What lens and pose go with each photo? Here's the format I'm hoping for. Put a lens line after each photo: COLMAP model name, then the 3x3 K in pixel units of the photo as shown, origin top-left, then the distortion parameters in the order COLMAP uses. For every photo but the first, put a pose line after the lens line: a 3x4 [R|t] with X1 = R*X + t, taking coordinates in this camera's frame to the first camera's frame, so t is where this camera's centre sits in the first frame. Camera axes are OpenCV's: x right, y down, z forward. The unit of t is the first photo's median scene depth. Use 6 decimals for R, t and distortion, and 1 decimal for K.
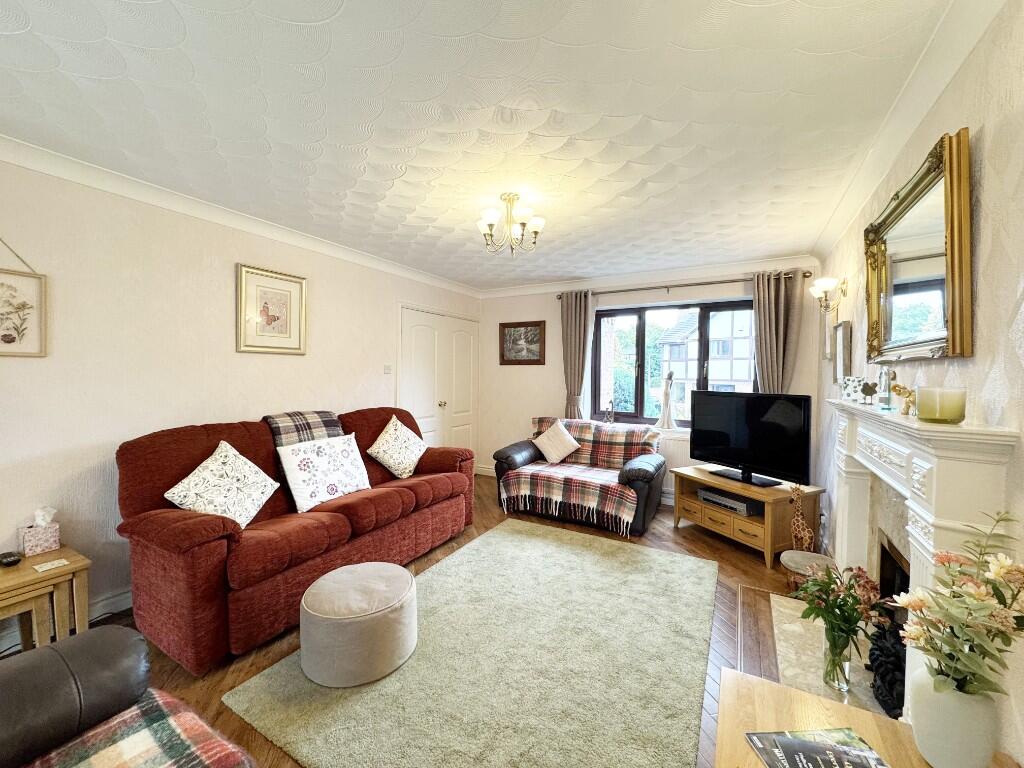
lens RADIAL K [[406.8, 0, 512.0], [0, 406.8, 384.0], [0, 0, 1]] dist [-0.001389, -0.000580]
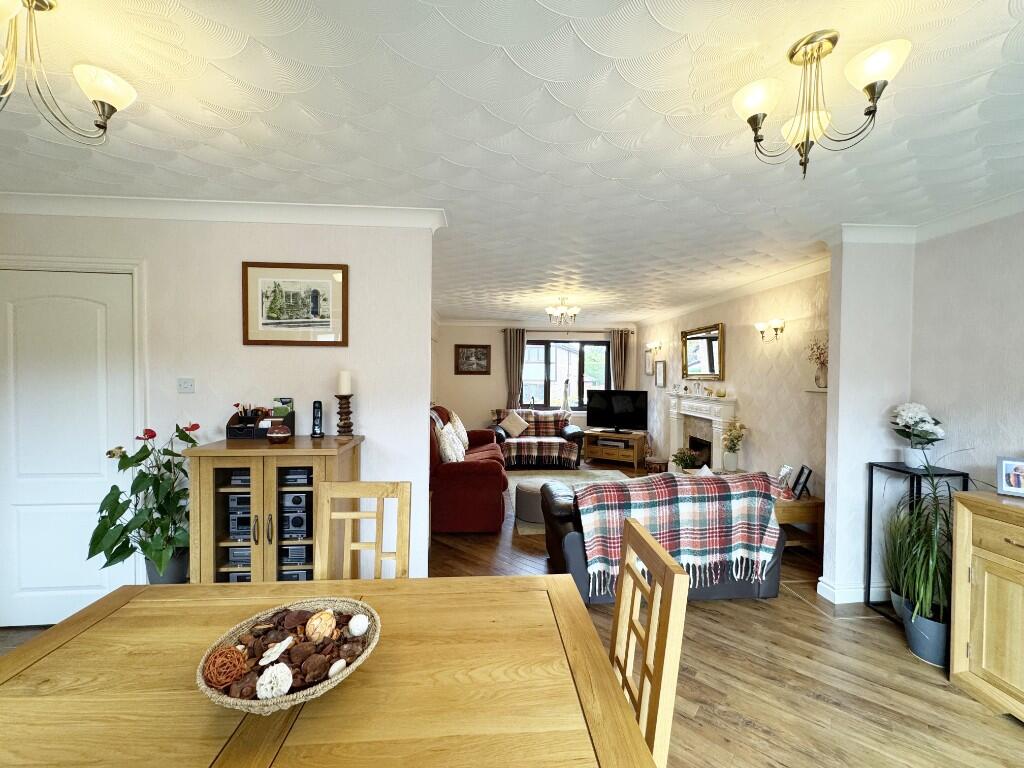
lens RADIAL K [[406.8, 0, 512.0], [0, 406.8, 384.0], [0, 0, 1]] dist [-0.001389, -0.000580]
pose [[0.837238, -0.017764, 0.546551, -0.805168], [0.016020, 0.999840, 0.007955, -0.028441], [-0.546605, 0.002096, 0.837388, -0.348957]]
